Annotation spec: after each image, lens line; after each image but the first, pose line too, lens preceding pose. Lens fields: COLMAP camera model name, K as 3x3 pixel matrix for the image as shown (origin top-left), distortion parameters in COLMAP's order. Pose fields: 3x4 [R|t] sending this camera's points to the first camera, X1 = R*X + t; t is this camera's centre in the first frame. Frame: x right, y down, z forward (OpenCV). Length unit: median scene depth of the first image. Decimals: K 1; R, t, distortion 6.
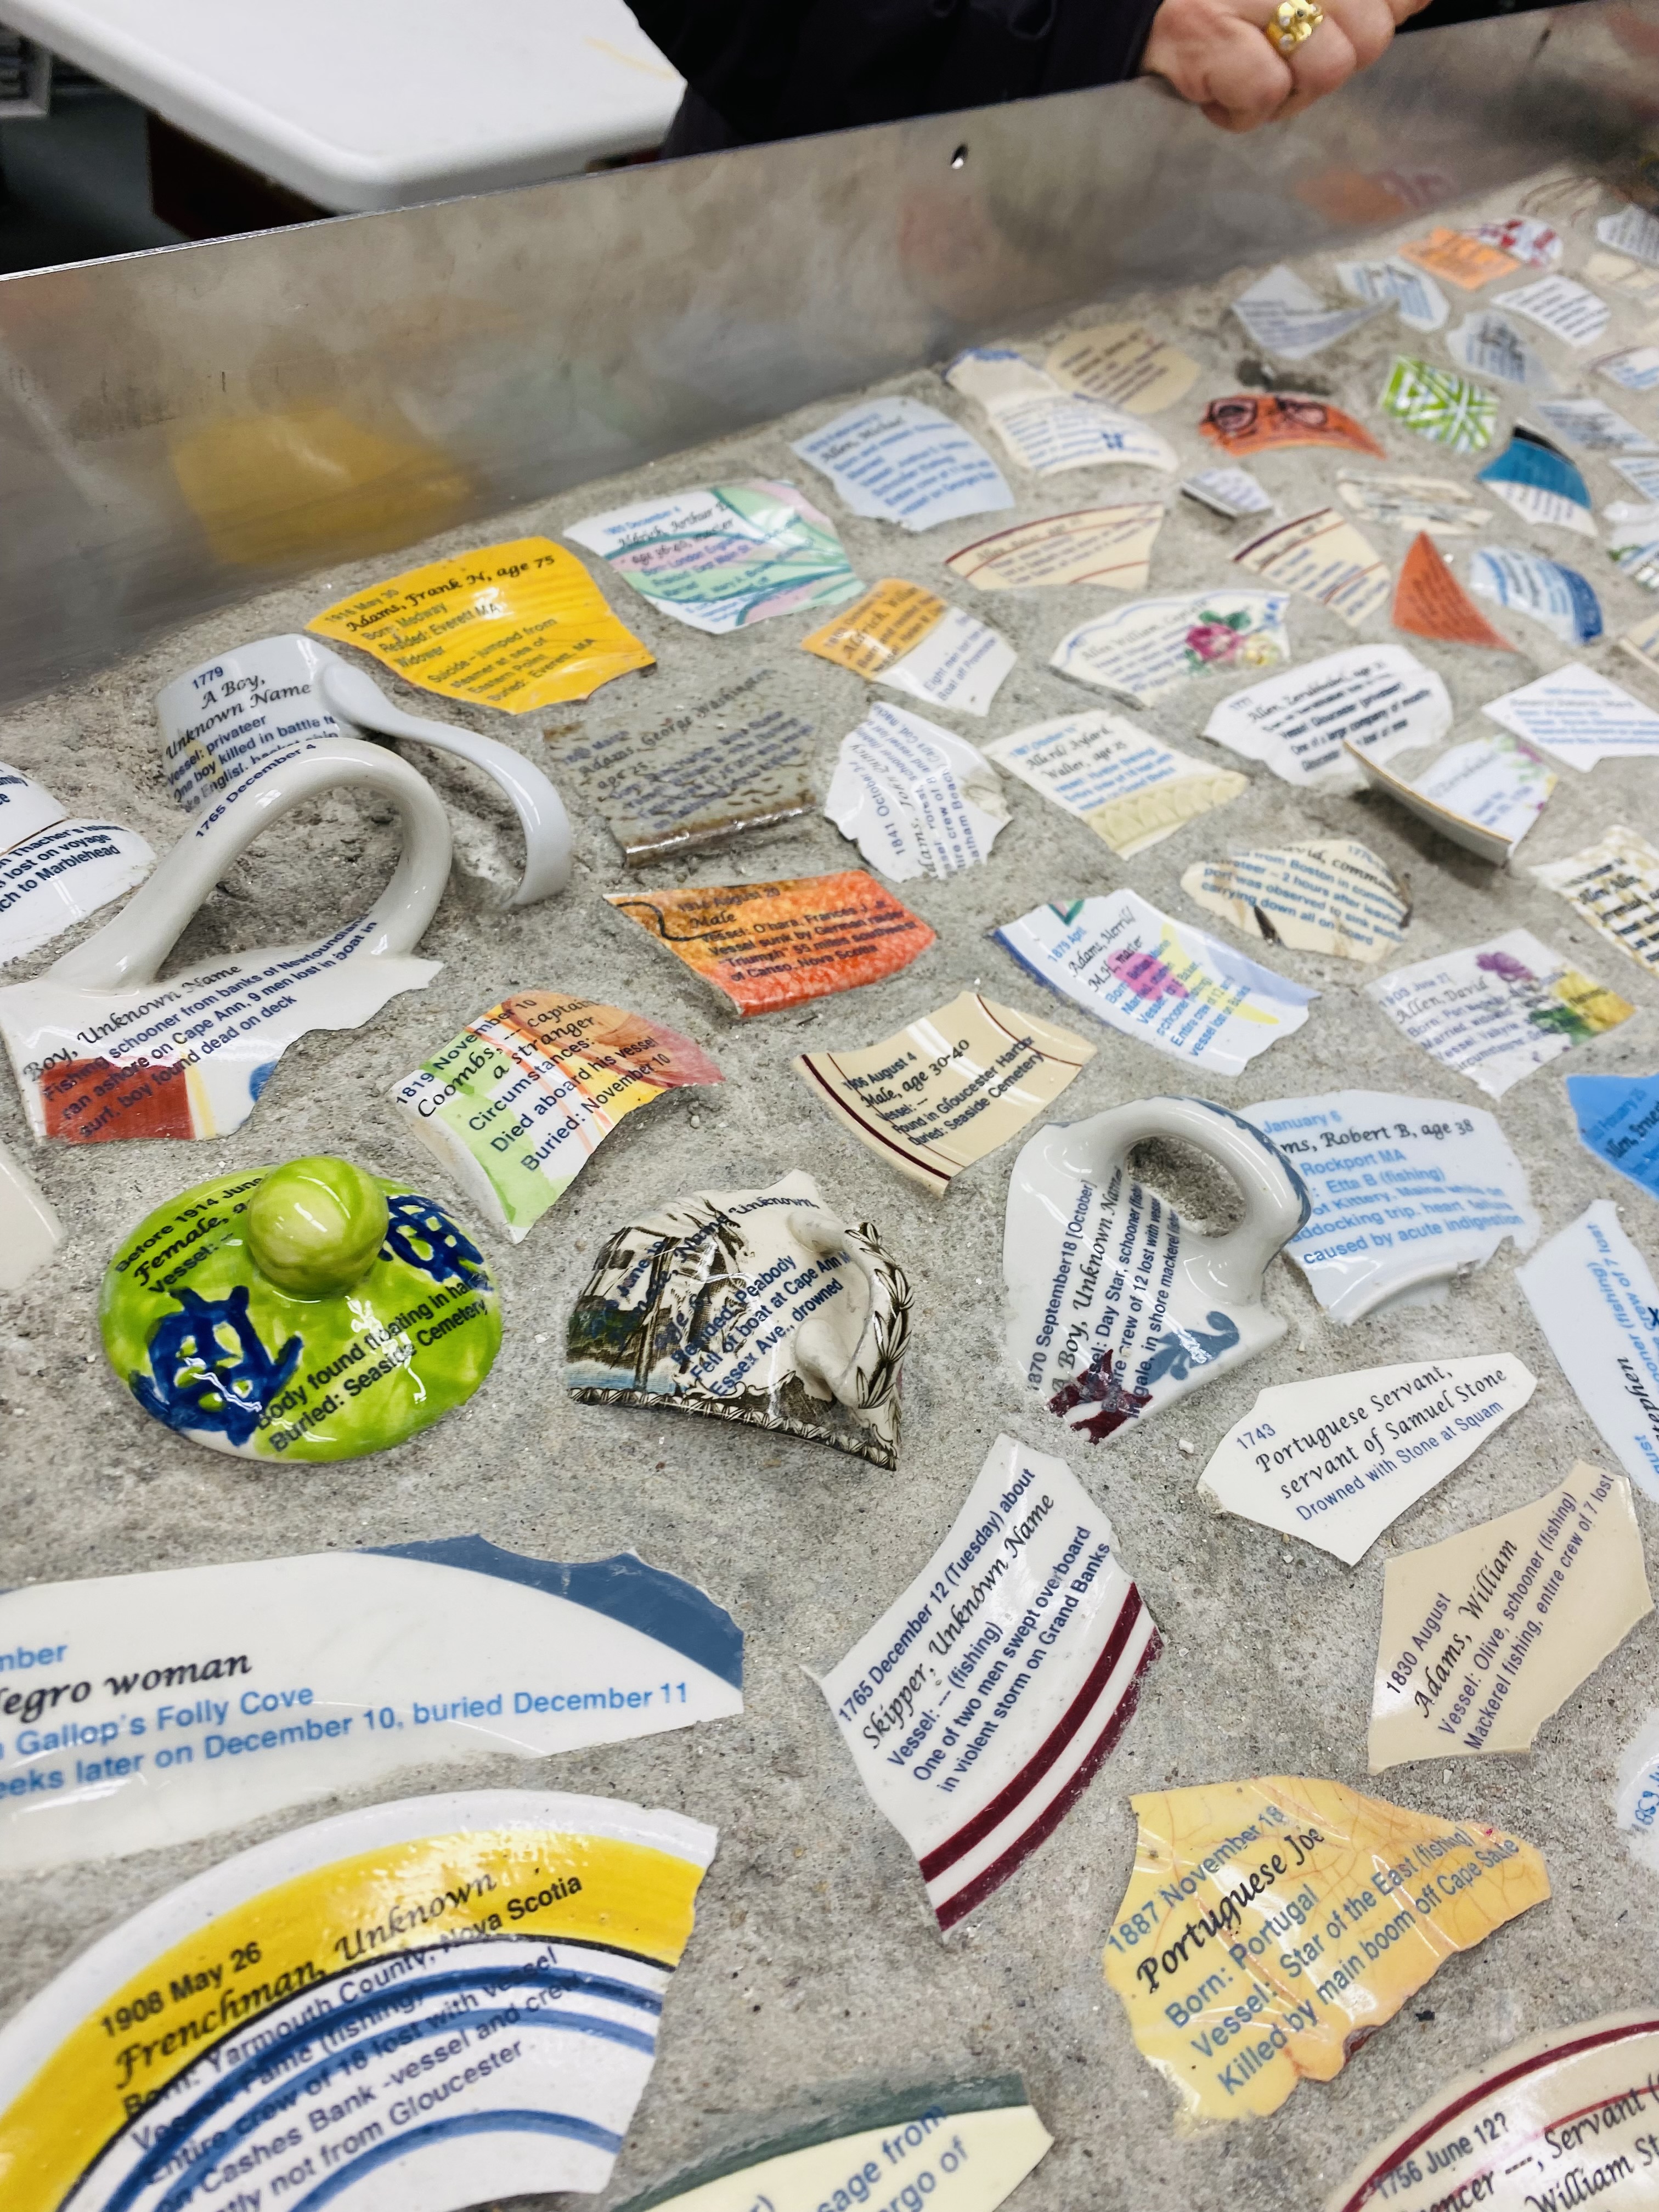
lens RADIAL K [[1727.6, 0, 853.5], [0, 1727.6, 1056.4], [0, 0, 1]] dist [0.006349, -0.013908]
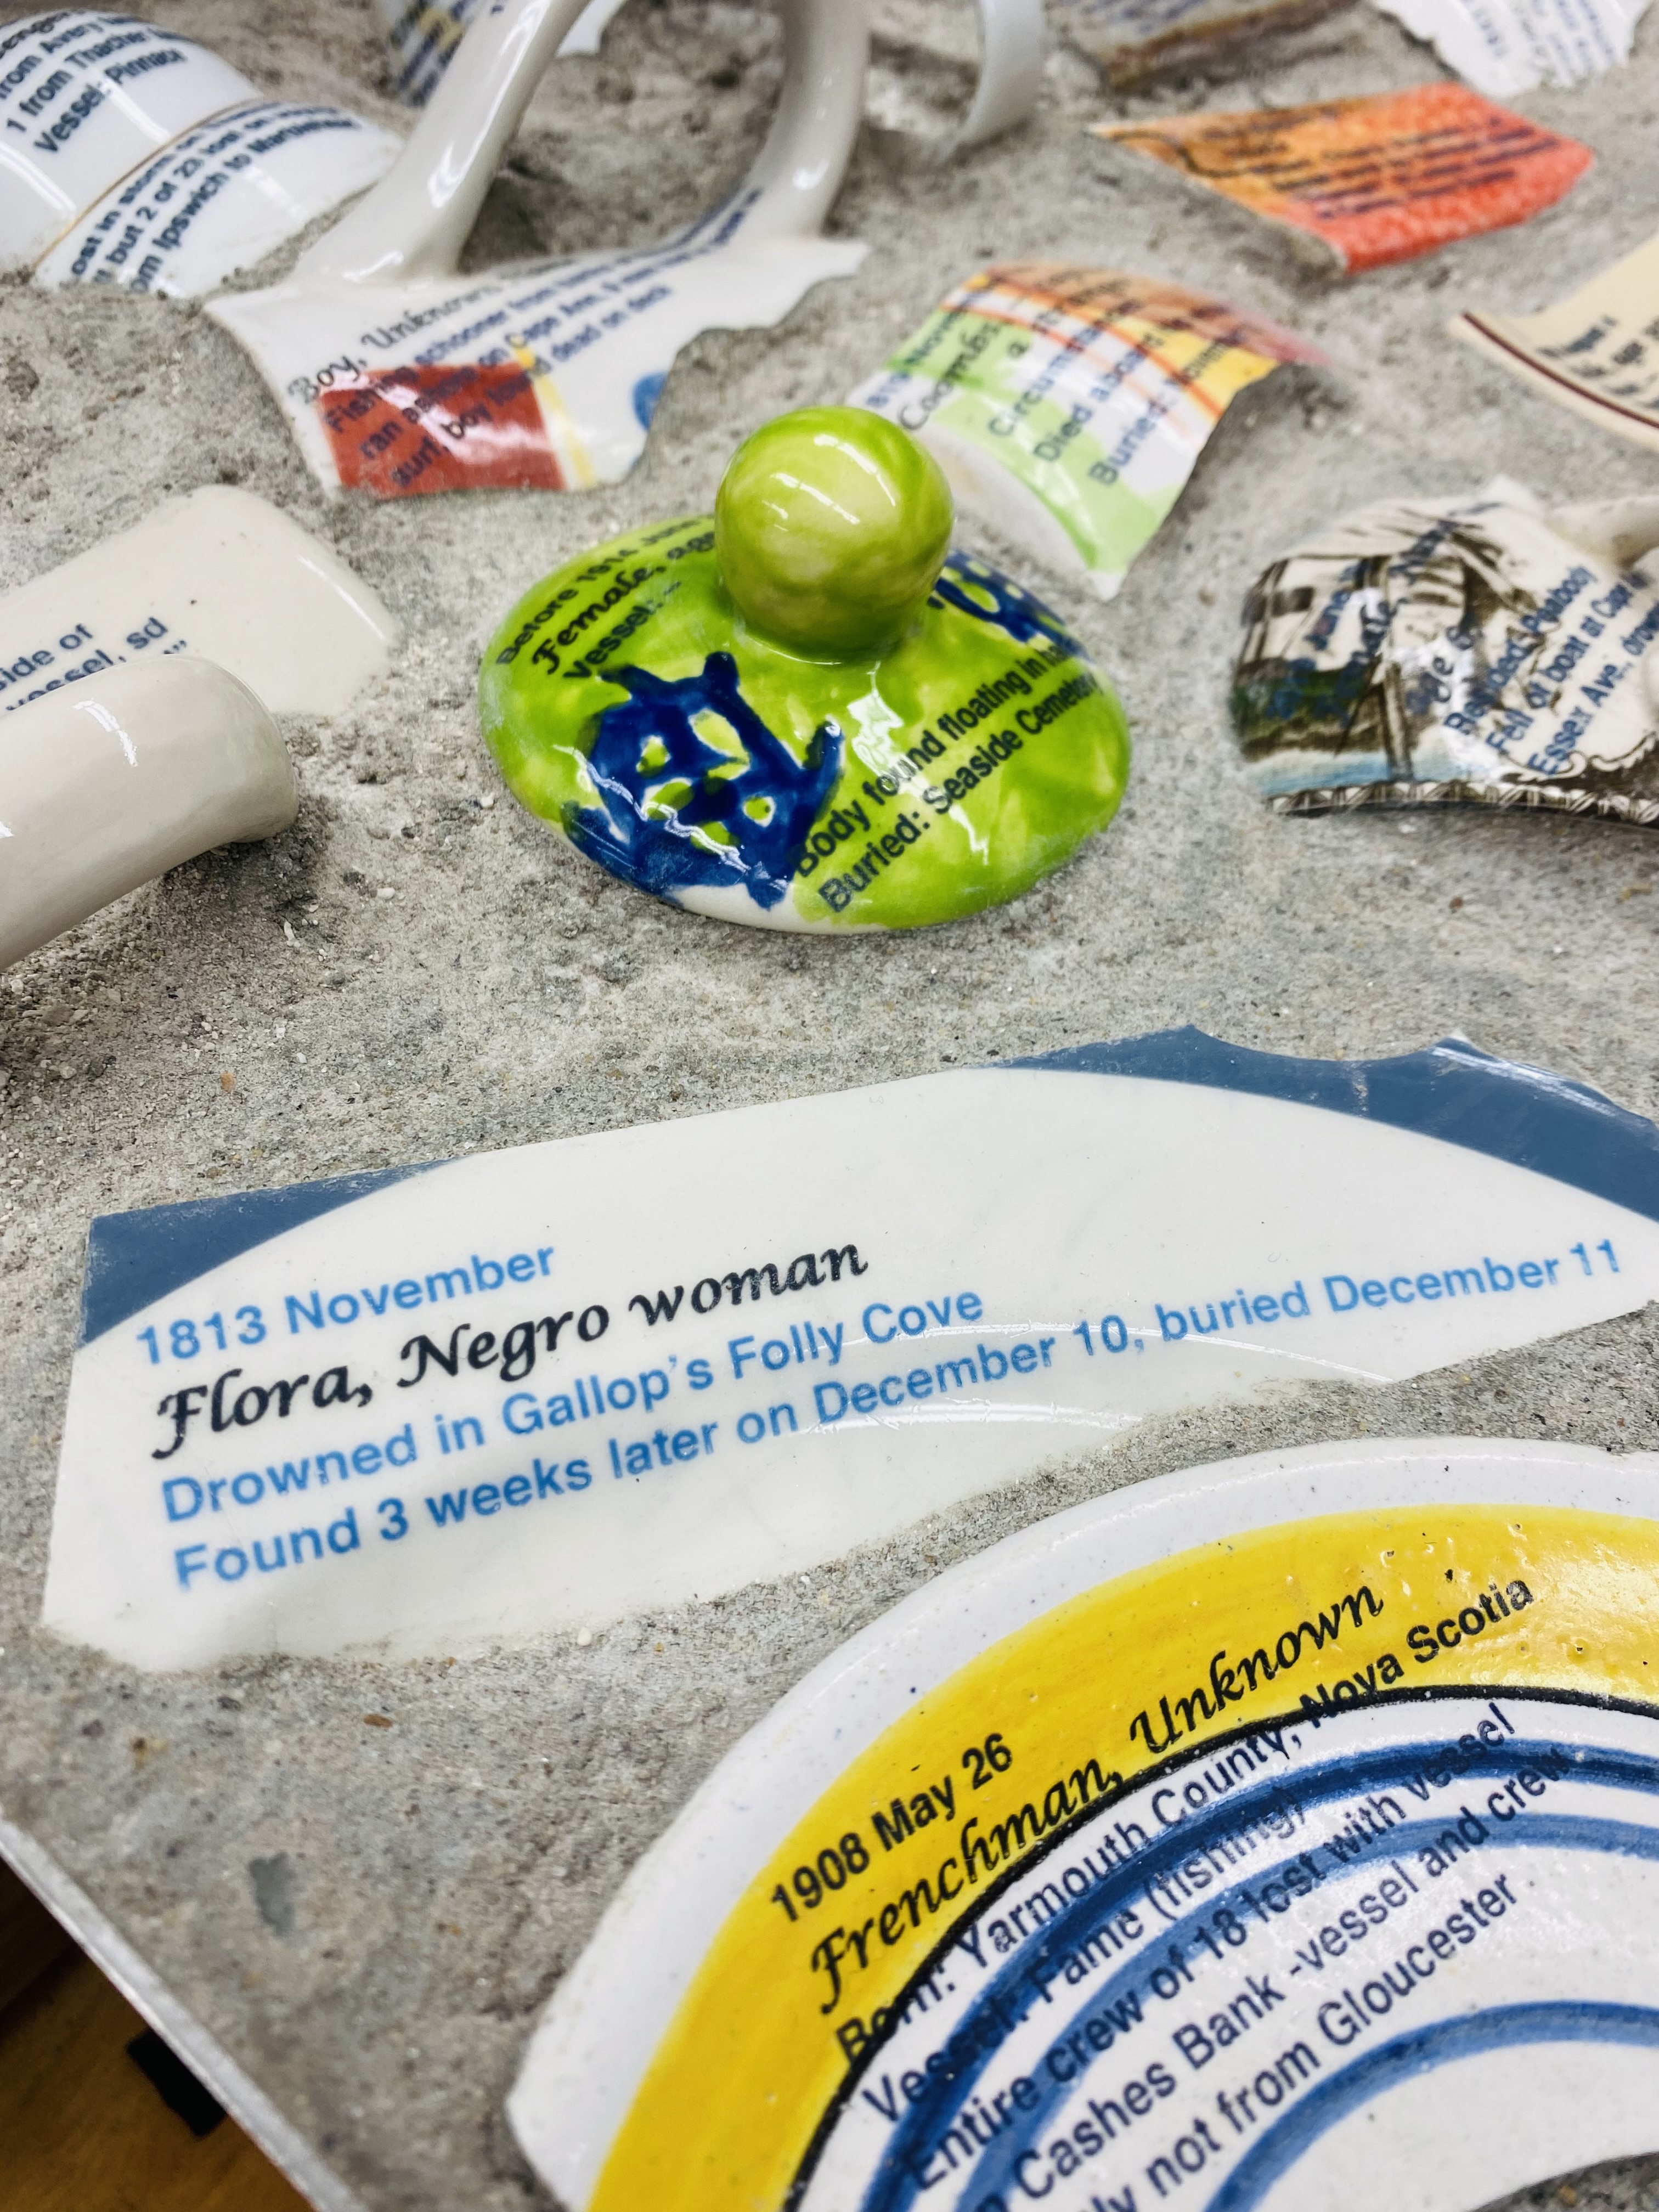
lens RADIAL K [[1697.8, 0, 824.1], [0, 1697.8, 1064.2], [0, 0, 1]] dist [0.065609, -0.180851]
pose [[0.988913, -0.087759, -0.119793, -0.254878], [0.106830, 0.980757, 0.163410, 0.172708], [0.103147, -0.174395, 0.979258, 0.408763]]
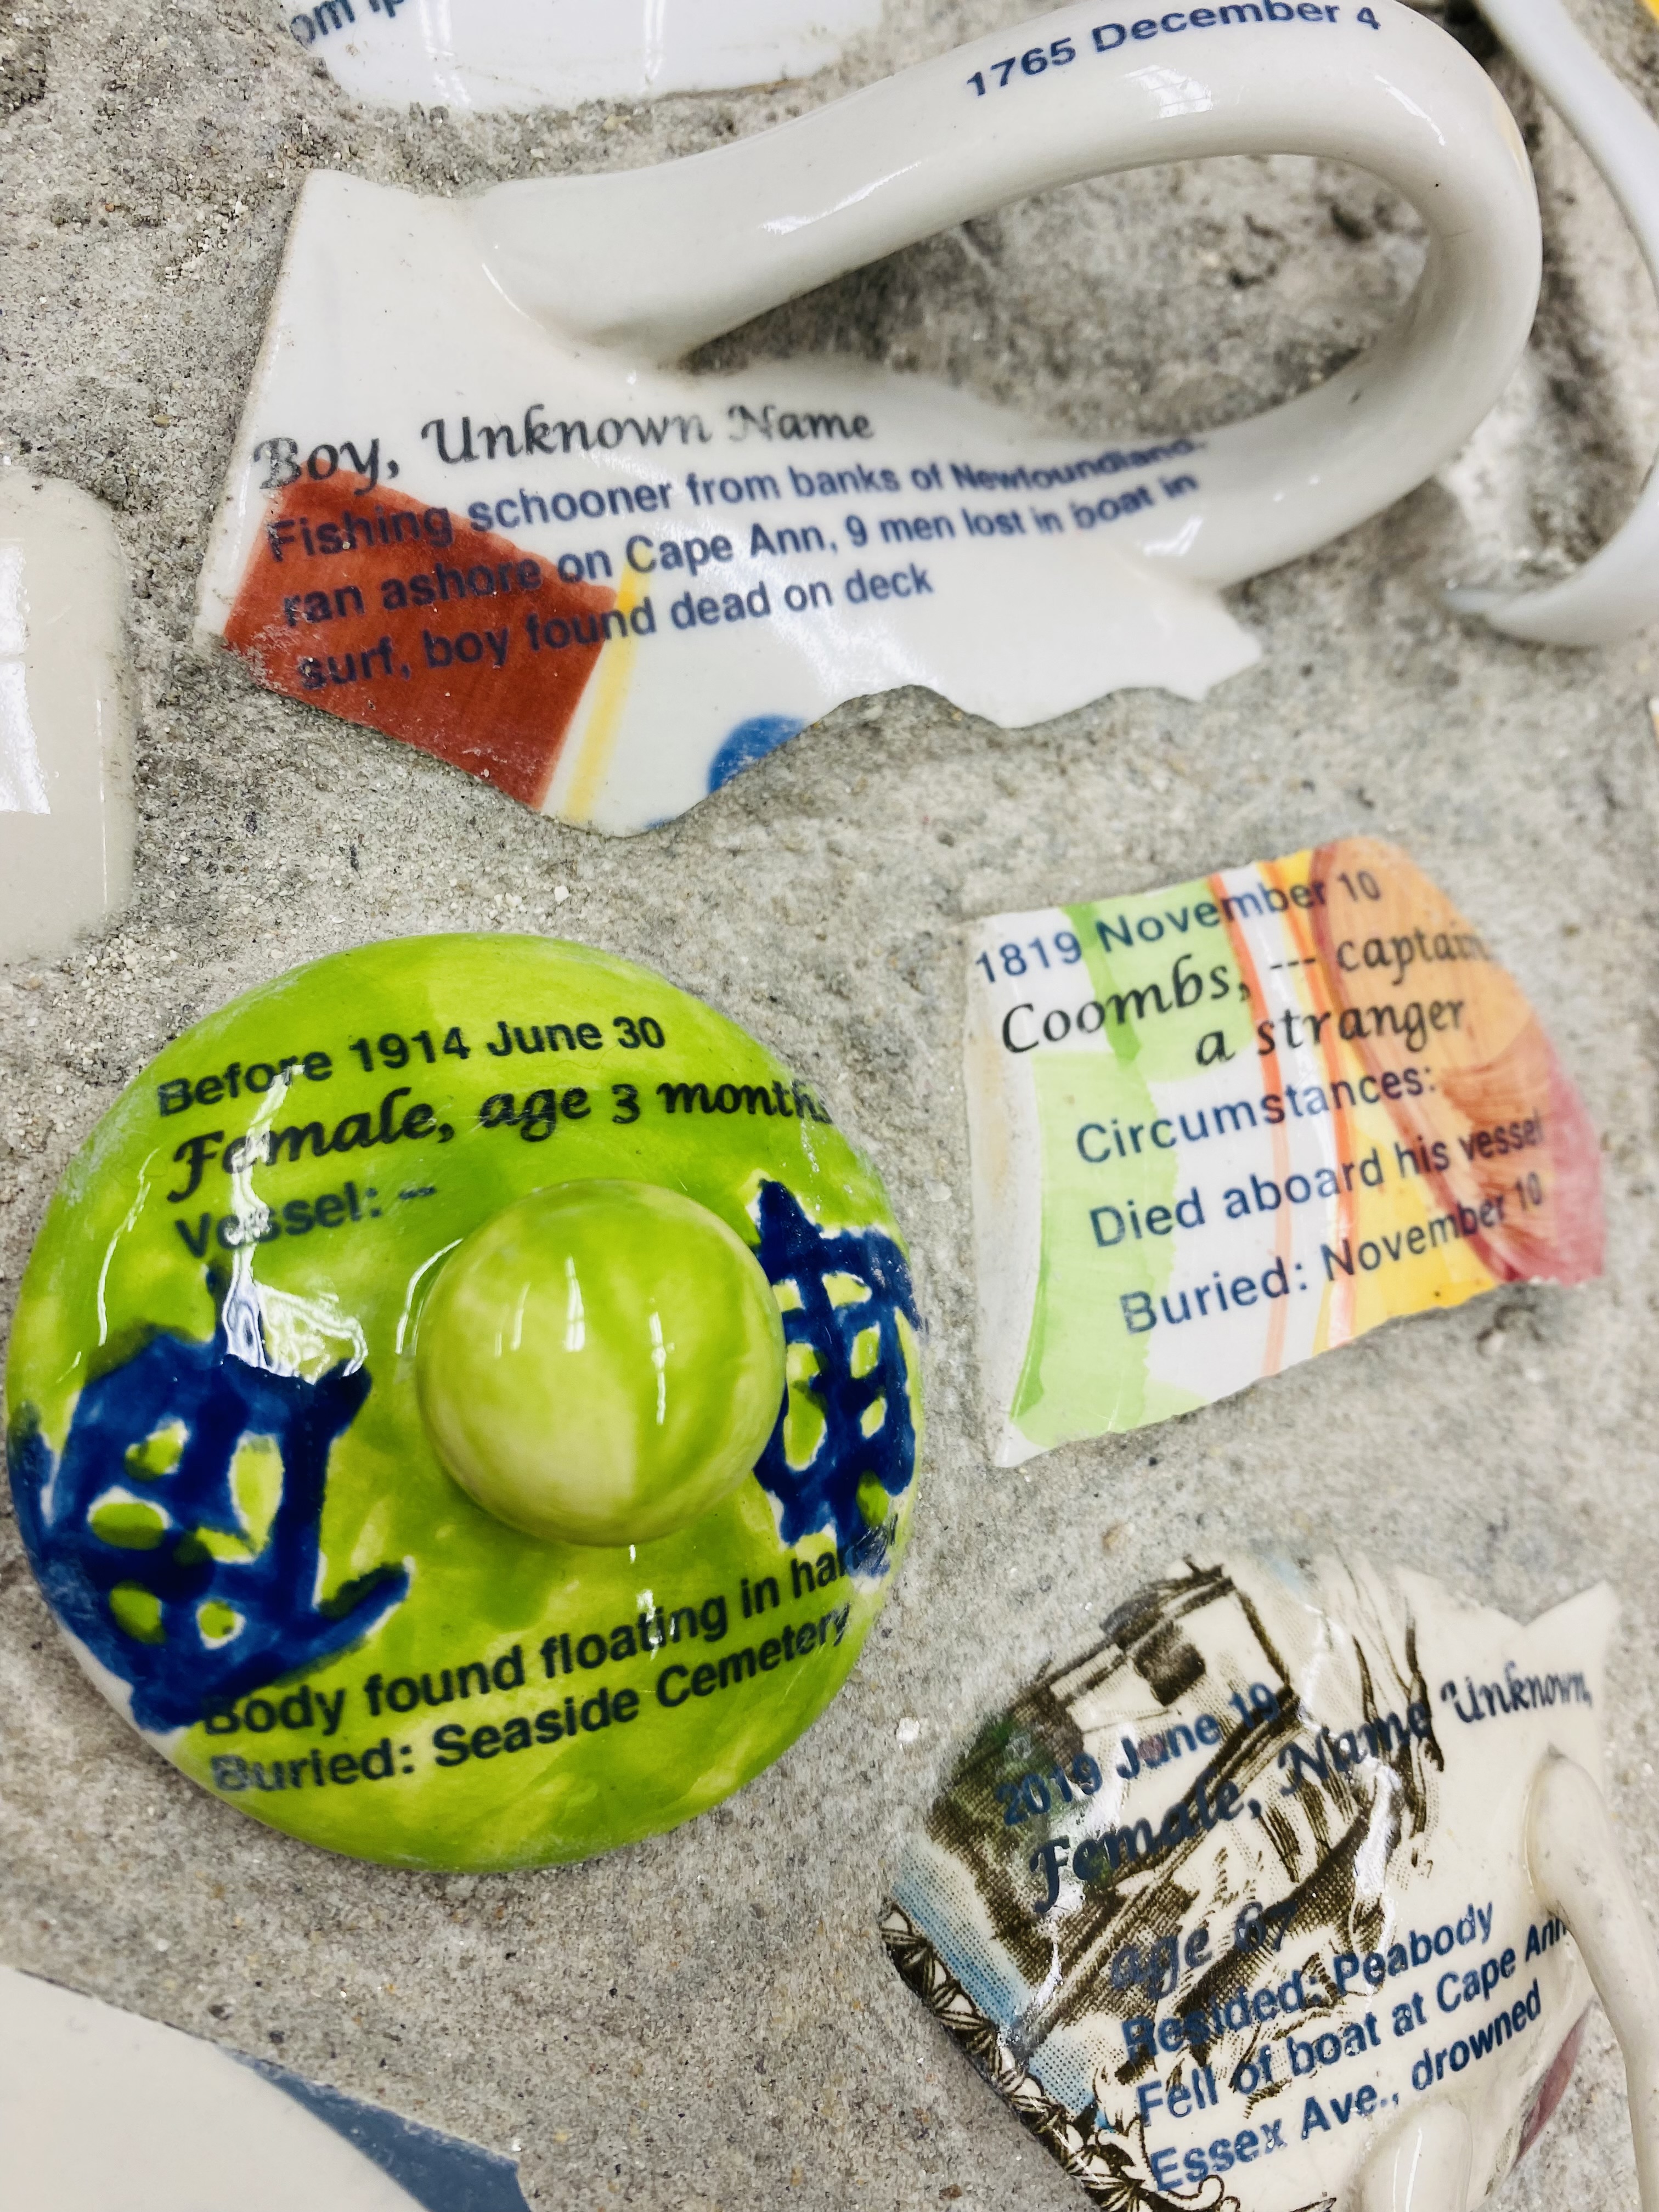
lens RADIAL K [[1671.3, 0, 829.5], [0, 1671.3, 1106.0], [0, 0, 1]] dist [-0.030797, 0.034063]
pose [[0.774765, 0.627620, -0.076371, -0.272269], [-0.535901, 0.715985, 0.447409, -0.126481], [0.335484, -0.305710, 0.891063, 0.698491]]
